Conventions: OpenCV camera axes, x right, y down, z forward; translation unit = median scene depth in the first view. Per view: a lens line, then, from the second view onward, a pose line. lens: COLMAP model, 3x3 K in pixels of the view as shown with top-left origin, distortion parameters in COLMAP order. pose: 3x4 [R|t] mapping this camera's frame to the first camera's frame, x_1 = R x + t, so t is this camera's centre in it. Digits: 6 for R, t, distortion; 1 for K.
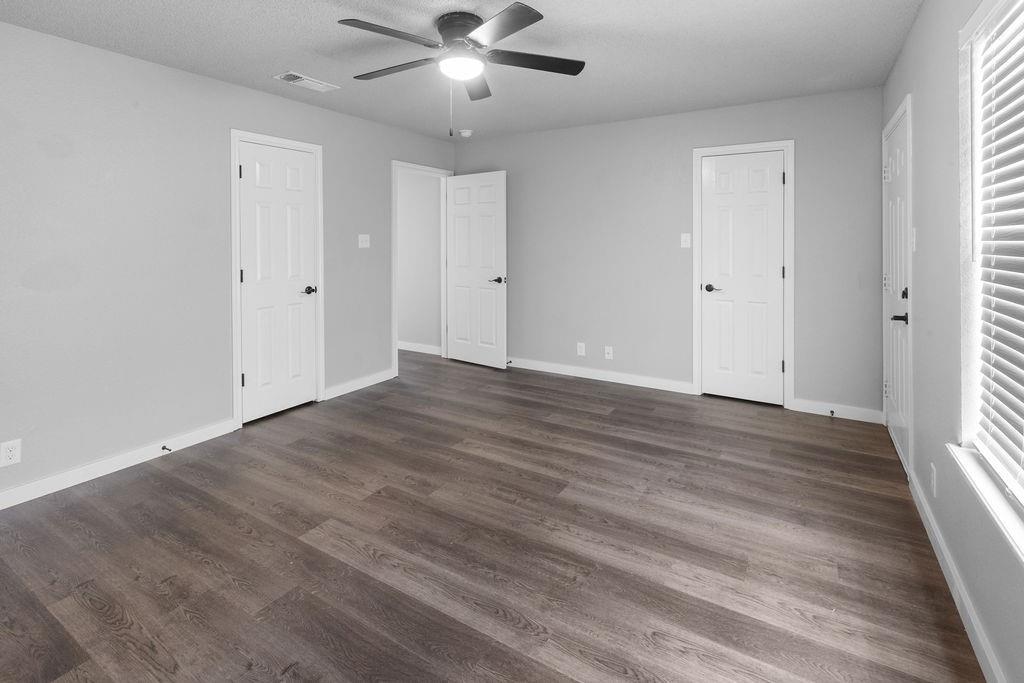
lens RADIAL K [[485.7, 0, 512.6], [0, 485.7, 347.9], [0, 0, 1]] dist [0.002110, -0.002636]
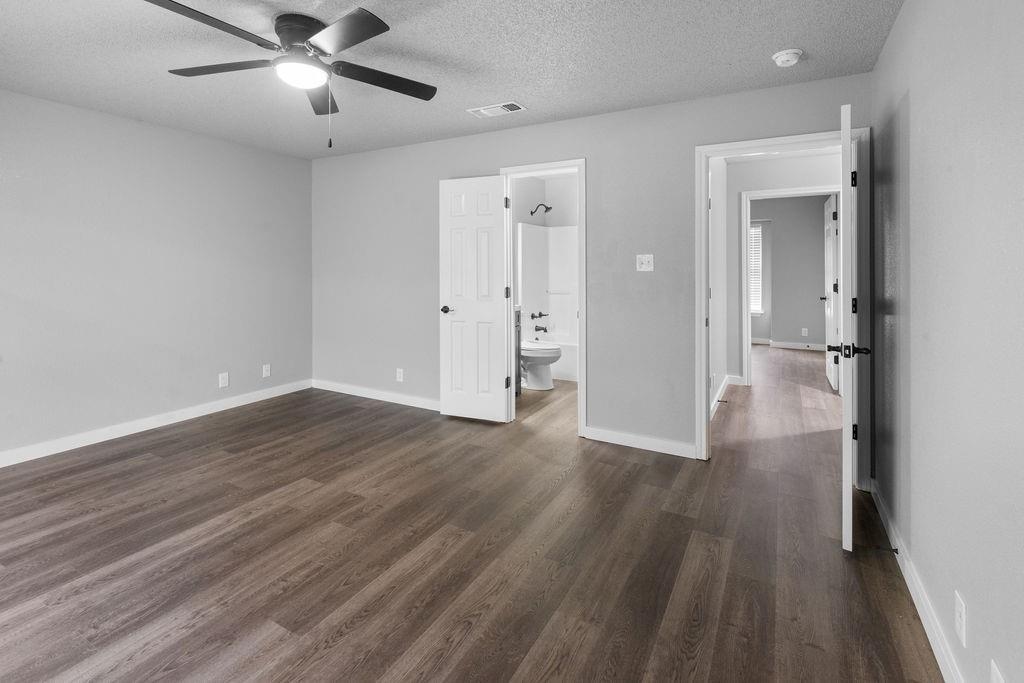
lens RADIAL K [[485.7, 0, 513.6], [0, 485.7, 334.2], [0, 0, 1]] dist [0.002110, -0.002636]
pose [[0.018098, 0.141380, -0.989790, 0.758055], [-0.221187, 0.965990, 0.133936, -0.270758], [0.975064, 0.216504, 0.048754, 1.265887]]
